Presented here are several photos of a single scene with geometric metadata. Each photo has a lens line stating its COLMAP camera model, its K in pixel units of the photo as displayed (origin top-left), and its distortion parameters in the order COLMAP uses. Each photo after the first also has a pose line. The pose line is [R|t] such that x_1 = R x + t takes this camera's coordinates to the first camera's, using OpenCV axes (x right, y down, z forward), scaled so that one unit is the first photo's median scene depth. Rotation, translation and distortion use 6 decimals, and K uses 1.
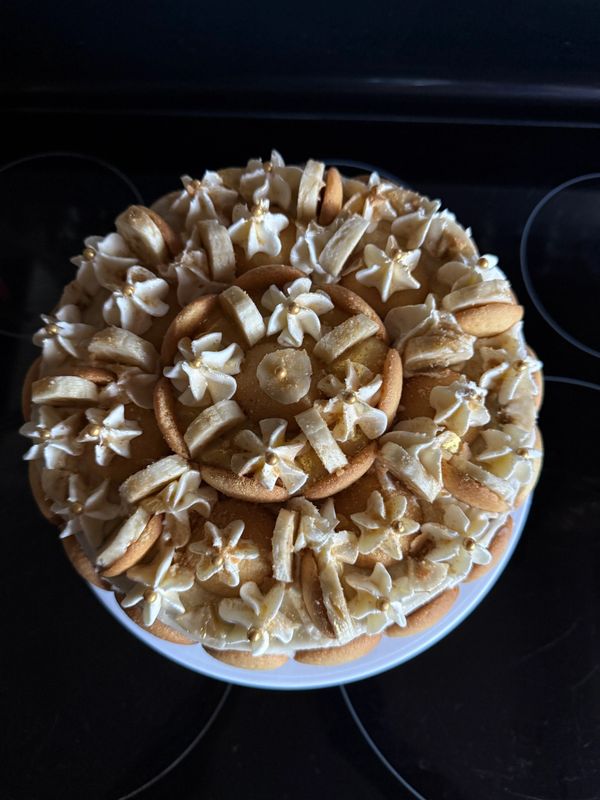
lens RADIAL K [[583.1, 0, 300.0], [0, 583.1, 400.0], [0, 0, 1]] dist [-0.062292, 0.023927]
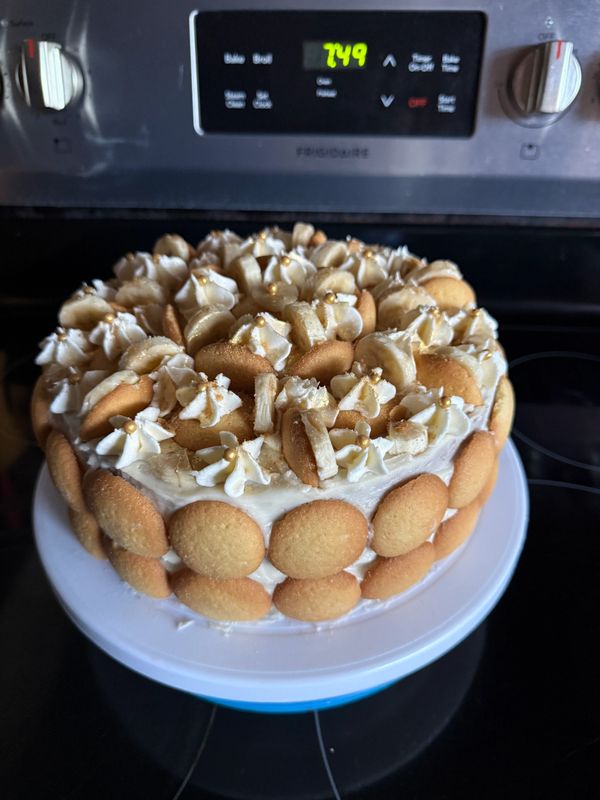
lens RADIAL K [[583.1, 0, 300.0], [0, 583.1, 400.0], [0, 0, 1]] dist [-0.062292, 0.023927]
pose [[0.999604, 0.025279, -0.012326, 0.045594], [-0.027834, 0.826499, -0.562249, 0.827821], [-0.004026, 0.562370, 0.826876, 0.136124]]
